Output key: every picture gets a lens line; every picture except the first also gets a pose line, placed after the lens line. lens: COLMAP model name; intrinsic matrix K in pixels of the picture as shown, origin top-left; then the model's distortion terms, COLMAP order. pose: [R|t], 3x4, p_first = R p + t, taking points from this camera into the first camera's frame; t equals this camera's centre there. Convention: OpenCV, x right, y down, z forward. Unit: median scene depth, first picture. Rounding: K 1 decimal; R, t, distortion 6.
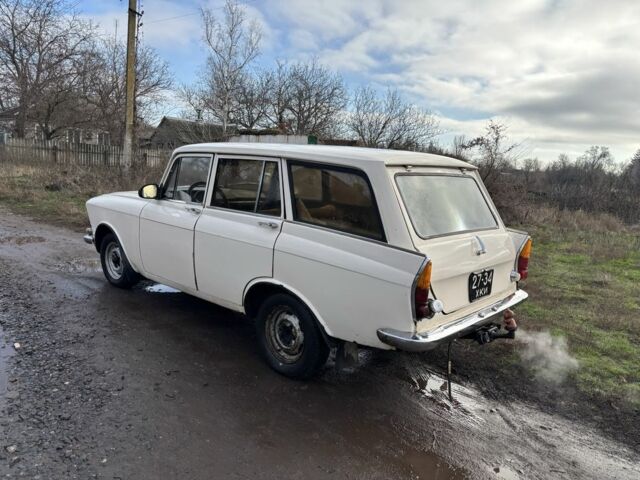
lens RADIAL K [[471.8, 0, 320.0], [0, 471.8, 240.0], [0, 0, 1]] dist [-0.000670, -0.000230]
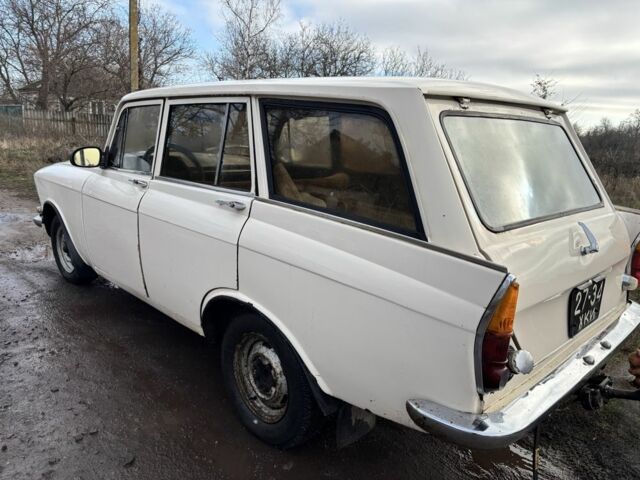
lens RADIAL K [[471.8, 0, 320.0], [0, 471.8, 240.0], [0, 0, 1]] dist [-0.000670, -0.000230]
pose [[0.998207, -0.004379, -0.059694, 0.040093], [0.008049, 0.998082, 0.061382, -0.021055], [0.059310, -0.061752, 0.996328, 0.342337]]
